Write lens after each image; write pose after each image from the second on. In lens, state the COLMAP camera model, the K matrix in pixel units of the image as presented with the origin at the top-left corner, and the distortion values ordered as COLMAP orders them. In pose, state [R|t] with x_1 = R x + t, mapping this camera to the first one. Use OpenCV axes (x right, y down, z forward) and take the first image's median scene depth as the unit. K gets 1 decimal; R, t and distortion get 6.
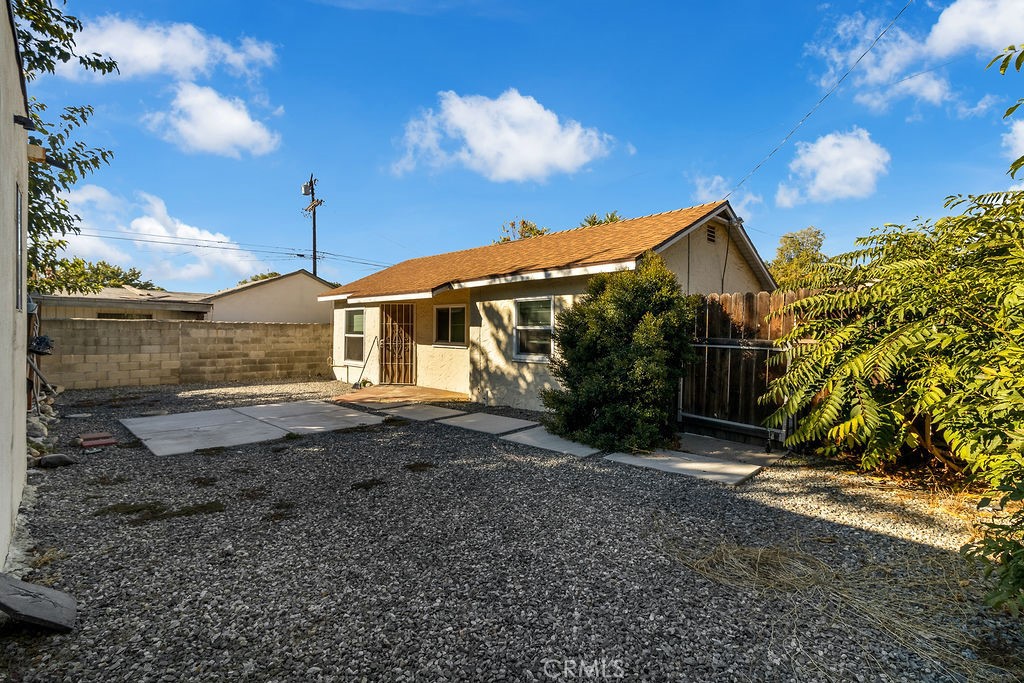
lens RADIAL K [[470.4, 0, 508.5], [0, 470.4, 319.8], [0, 0, 1]] dist [0.032776, 0.000074]
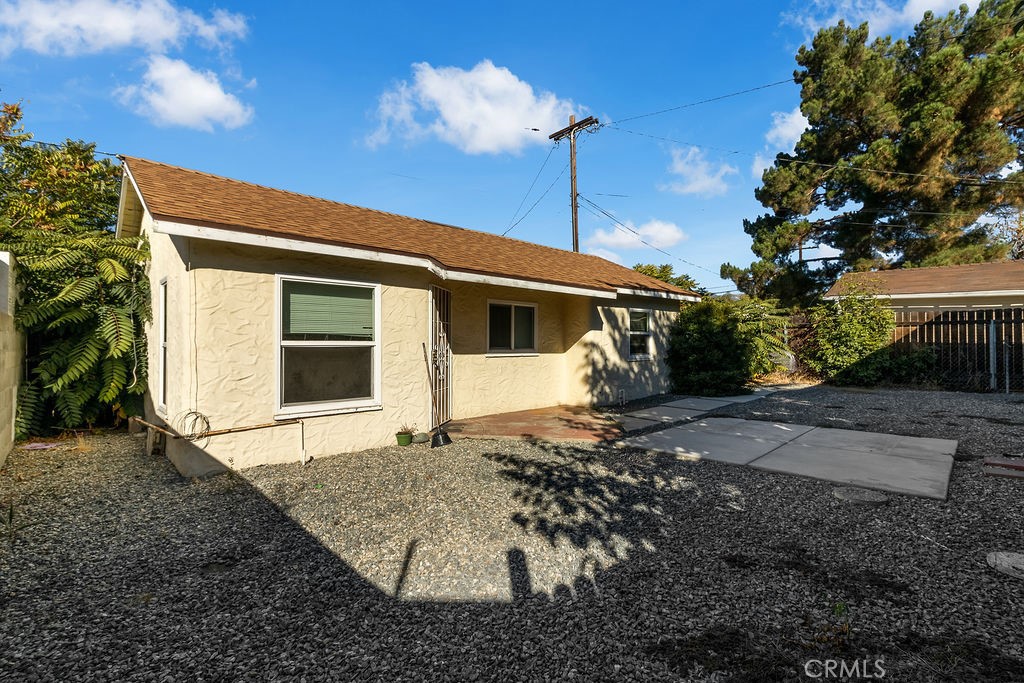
lens RADIAL K [[470.4, 0, 508.5], [0, 470.4, 319.8], [0, 0, 1]] dist [0.032776, 0.000074]
pose [[0.037177, 0.076204, 0.996399, -0.850646], [0.026150, 0.996673, -0.077201, 0.056248], [-0.998966, 0.028926, 0.035060, 0.900277]]
